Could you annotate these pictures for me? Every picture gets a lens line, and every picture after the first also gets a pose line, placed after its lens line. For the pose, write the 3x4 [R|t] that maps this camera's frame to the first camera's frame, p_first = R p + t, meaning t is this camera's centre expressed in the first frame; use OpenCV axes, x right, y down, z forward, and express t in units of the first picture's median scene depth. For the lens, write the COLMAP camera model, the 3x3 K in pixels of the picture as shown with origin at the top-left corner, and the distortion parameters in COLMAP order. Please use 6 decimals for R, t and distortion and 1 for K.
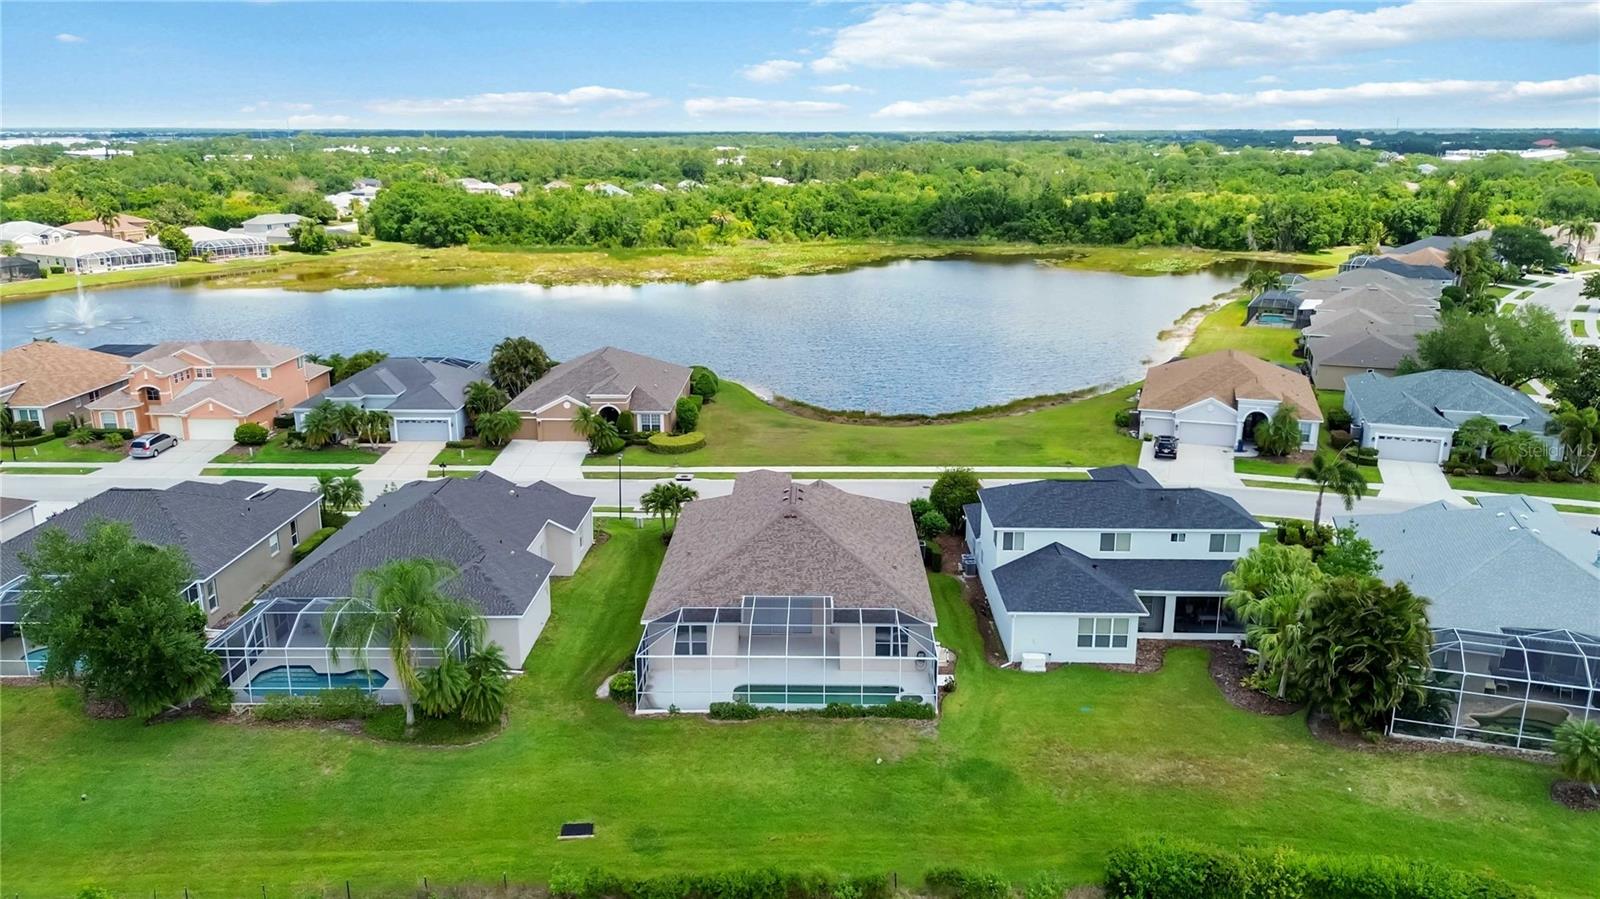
lens RADIAL K [[1171.5, 0, 800.0], [0, 1171.5, 449.5], [0, 0, 1]] dist [0.062465, -0.078696]
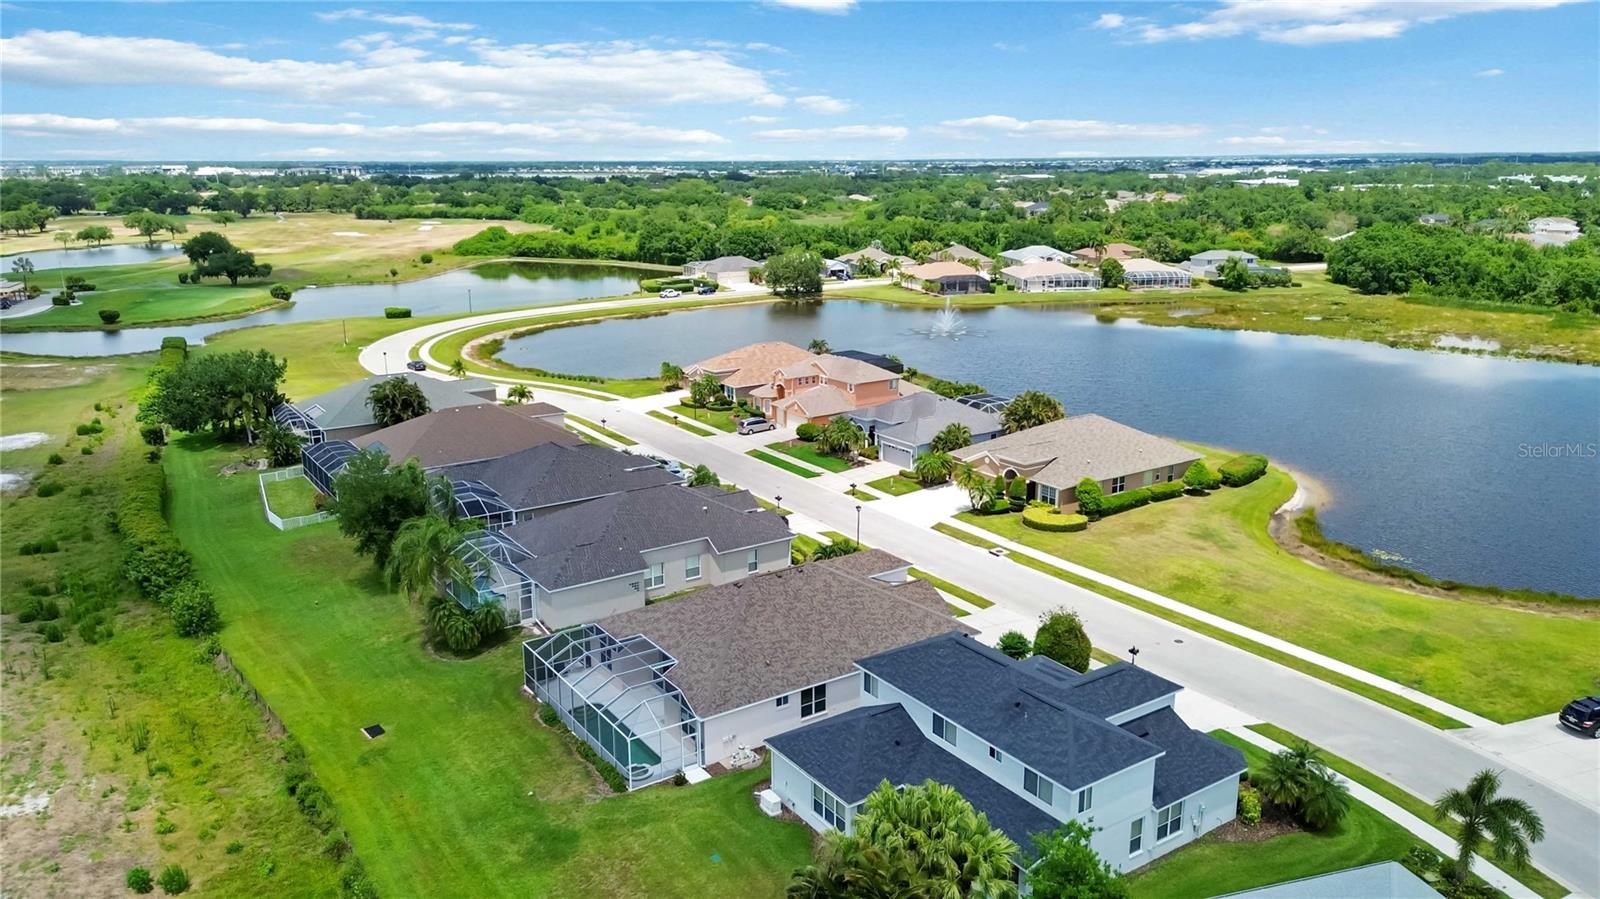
lens RADIAL K [[1132.4, 0, 800.0], [0, 1132.4, 449.5], [0, 0, 1]] dist [0.073707, -0.075684]
pose [[0.576301, 0.200042, -0.792376, 0.502502], [-0.209300, 0.973370, 0.093510, -0.106060], [0.789981, 0.111954, 0.602823, 0.247085]]
